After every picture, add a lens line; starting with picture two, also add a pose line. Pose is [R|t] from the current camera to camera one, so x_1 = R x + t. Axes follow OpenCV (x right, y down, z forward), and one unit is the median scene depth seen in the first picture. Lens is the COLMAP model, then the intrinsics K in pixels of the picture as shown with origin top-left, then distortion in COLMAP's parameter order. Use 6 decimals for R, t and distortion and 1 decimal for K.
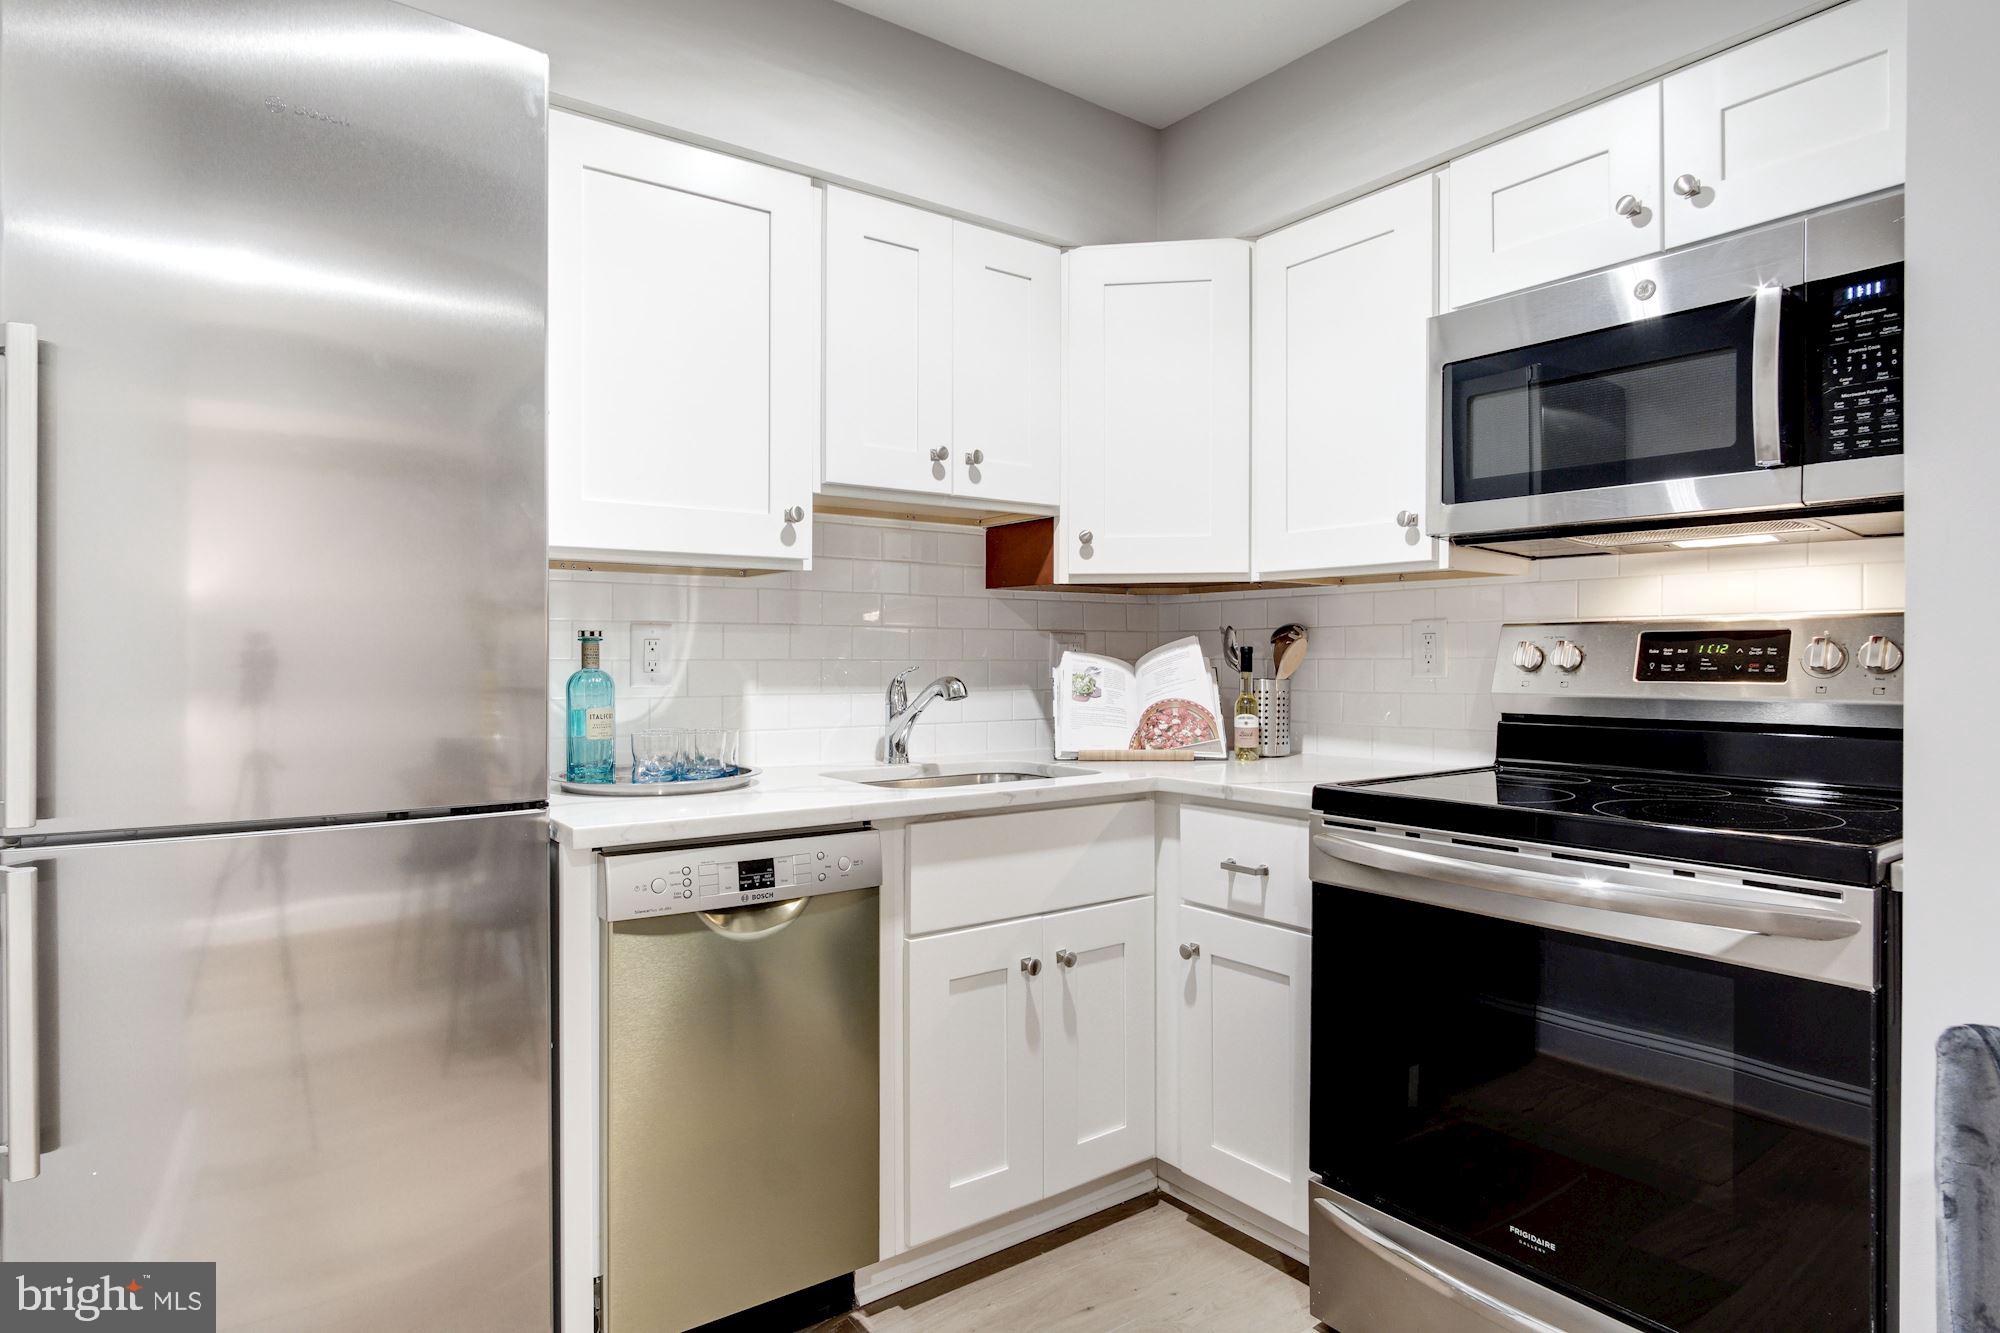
lens RADIAL K [[1050.1, 0, 955.7], [0, 1050.1, 660.7], [0, 0, 1]] dist [-0.001091, 0.000149]
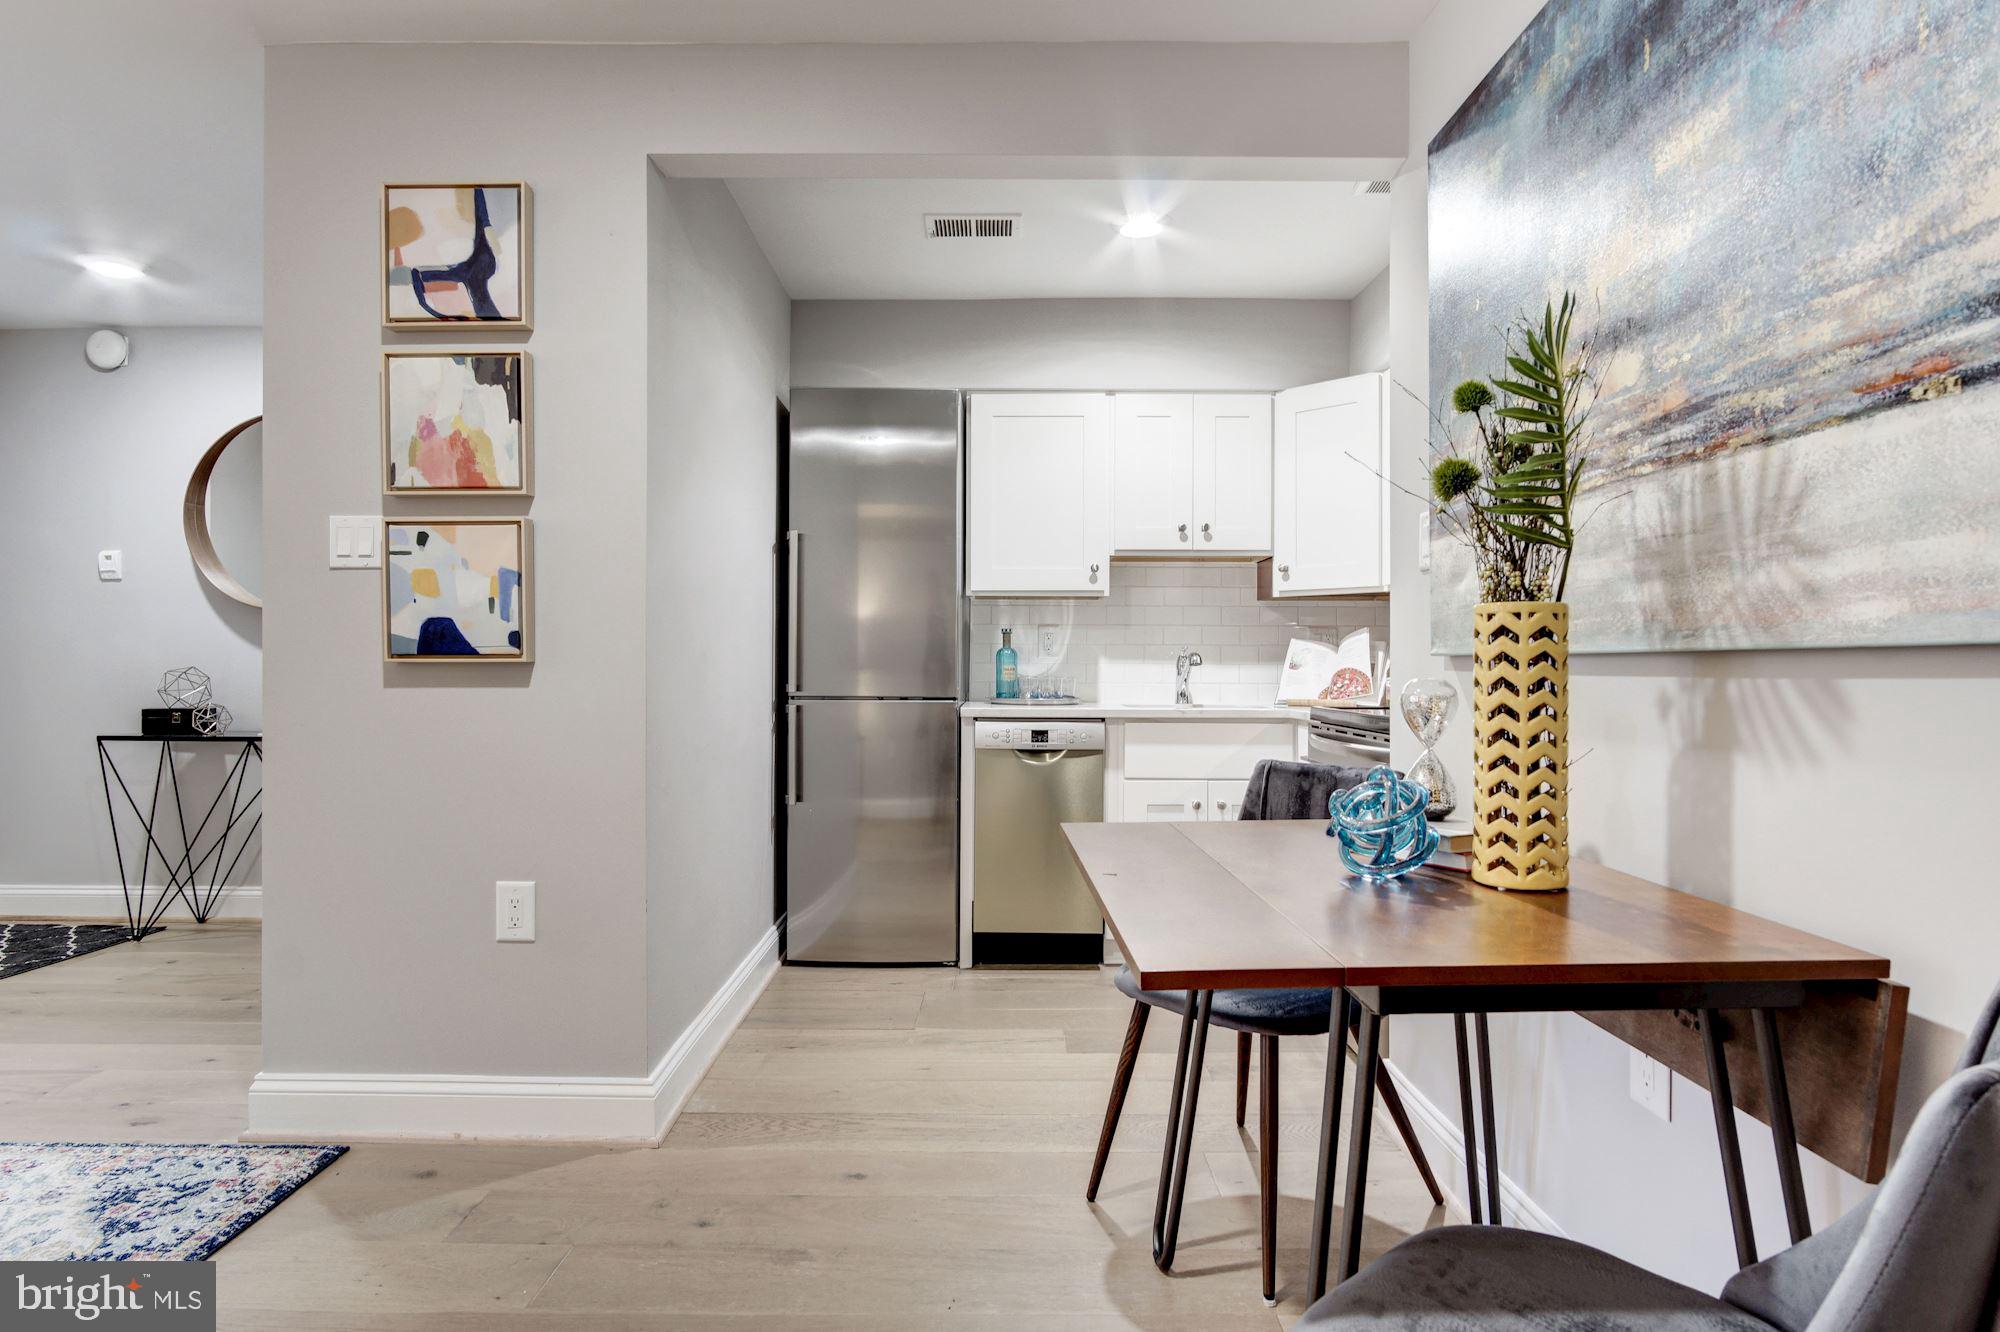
lens RADIAL K [[1079.4, 0, 1000.0], [0, 1079.4, 666.0], [0, 0, 1]] dist [-0.003135, 0.000250]
pose [[0.826518, 0.001877, -0.562907, 0.835908], [-0.001971, 0.999998, 0.000441, 0.043260], [0.562906, 0.000745, 0.826520, -0.766641]]
